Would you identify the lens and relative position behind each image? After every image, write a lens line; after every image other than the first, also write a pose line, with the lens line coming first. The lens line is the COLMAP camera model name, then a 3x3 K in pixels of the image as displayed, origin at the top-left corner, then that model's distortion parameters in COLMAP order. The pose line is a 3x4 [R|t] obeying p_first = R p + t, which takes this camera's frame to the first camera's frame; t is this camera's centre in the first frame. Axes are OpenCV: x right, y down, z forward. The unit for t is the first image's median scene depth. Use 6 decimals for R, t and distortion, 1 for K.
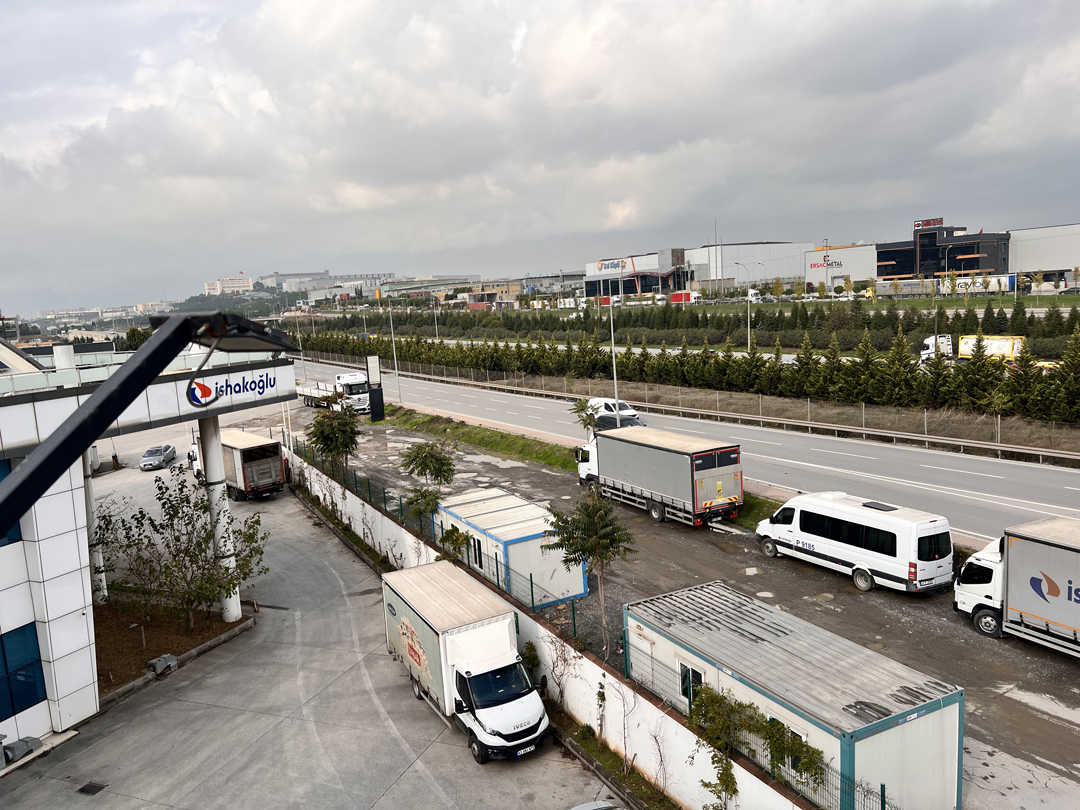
lens RADIAL K [[806.9, 0, 532.9], [0, 806.9, 402.2], [0, 0, 1]] dist [0.083200, -0.100545]
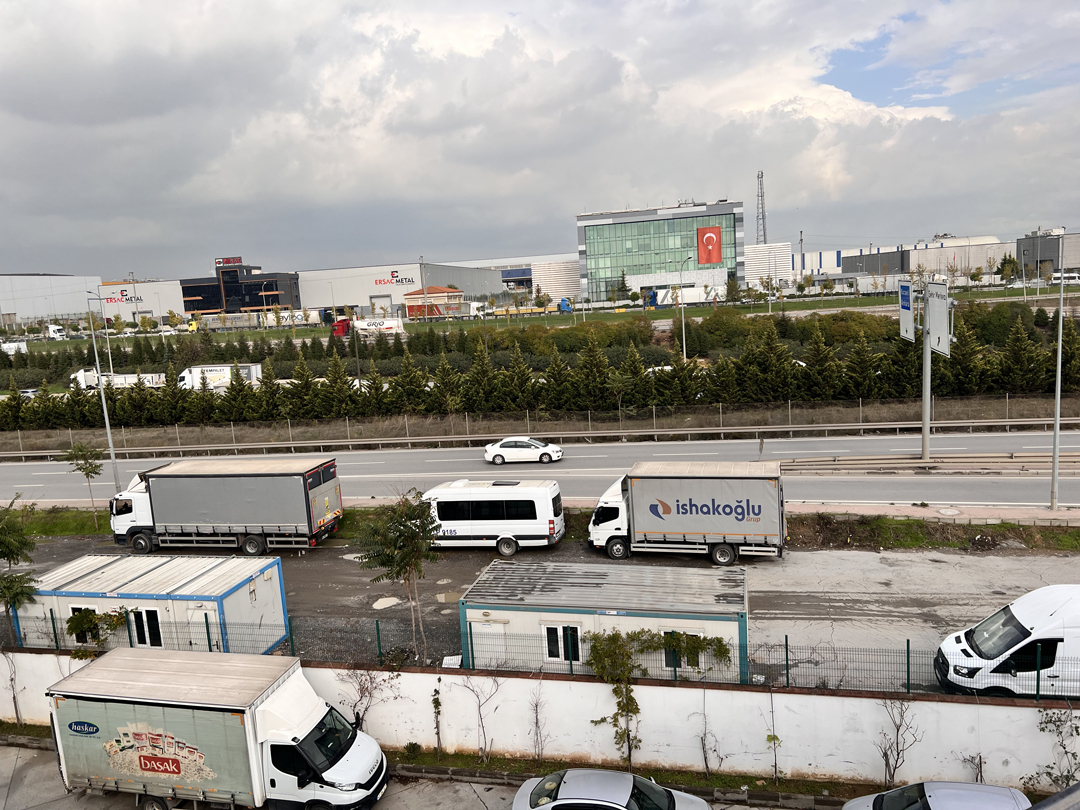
lens RADIAL K [[806.9, 0, 532.9], [0, 806.9, 402.2], [0, 0, 1]] dist [0.083200, -0.100545]
pose [[0.666898, -0.086964, 0.740057, -0.328201], [0.120746, 0.992652, 0.007836, 0.004981], [-0.735301, 0.084133, 0.672498, 0.138212]]
